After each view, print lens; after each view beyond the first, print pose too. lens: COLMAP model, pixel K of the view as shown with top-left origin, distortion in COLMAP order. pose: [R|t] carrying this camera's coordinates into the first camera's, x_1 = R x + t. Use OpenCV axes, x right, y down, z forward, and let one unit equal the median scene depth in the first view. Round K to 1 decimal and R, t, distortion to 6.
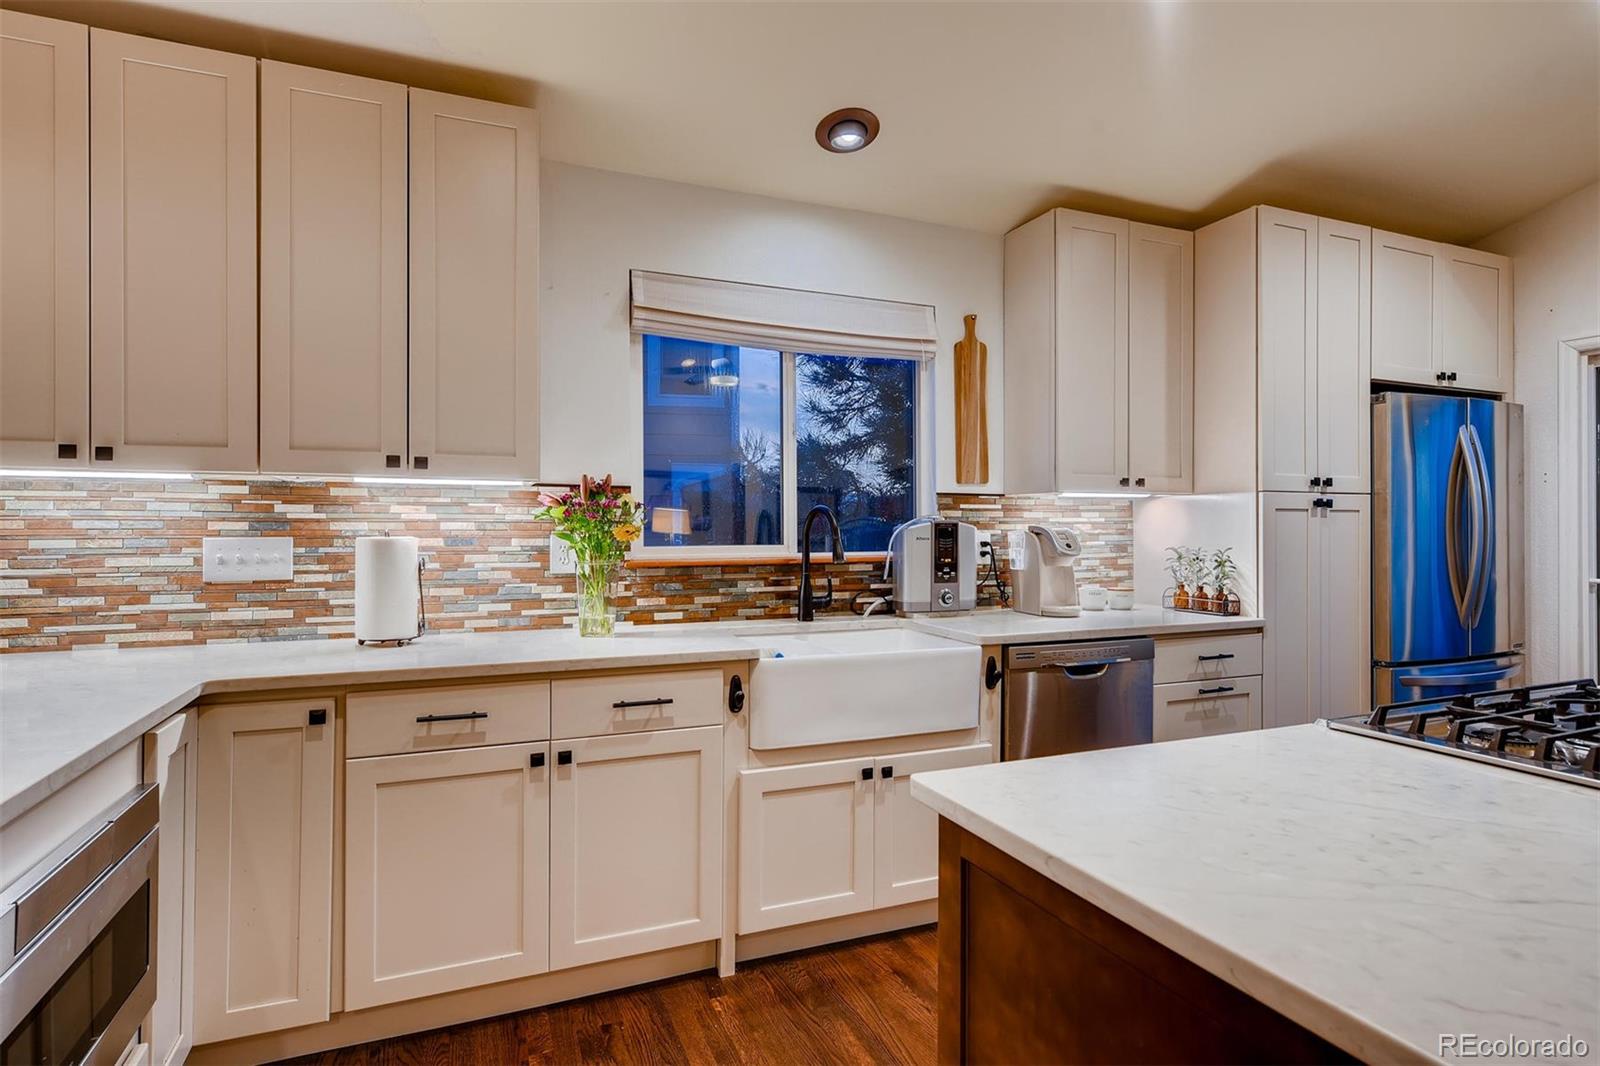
lens RADIAL K [[833.5, 0, 803.5], [0, 833.5, 531.7], [0, 0, 1]] dist [0.005445, 0.000228]
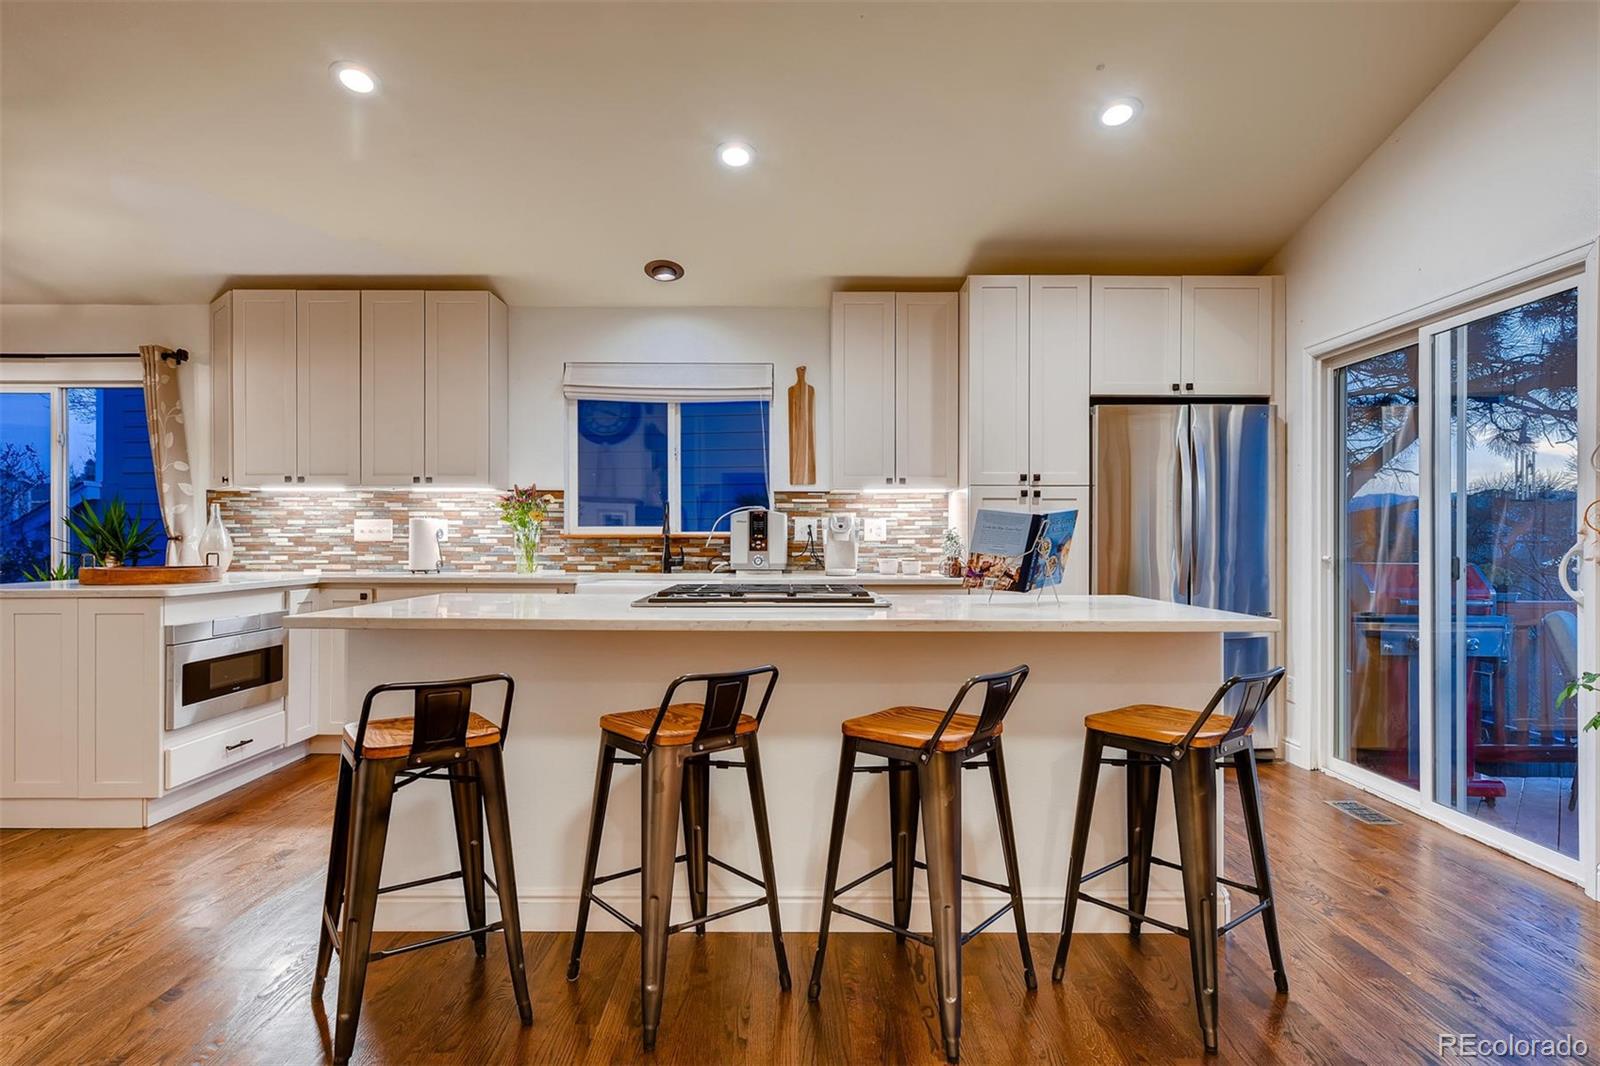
lens RADIAL K [[908.6, 0, 797.7], [0, 908.6, 535.8], [0, 0, 1]] dist [0.001340, 0.000522]
pose [[0.921759, -0.000356, -0.387762, 0.938648], [-0.003574, 0.999949, -0.009413, 0.052947], [0.387746, 0.010062, 0.921711, -0.515137]]
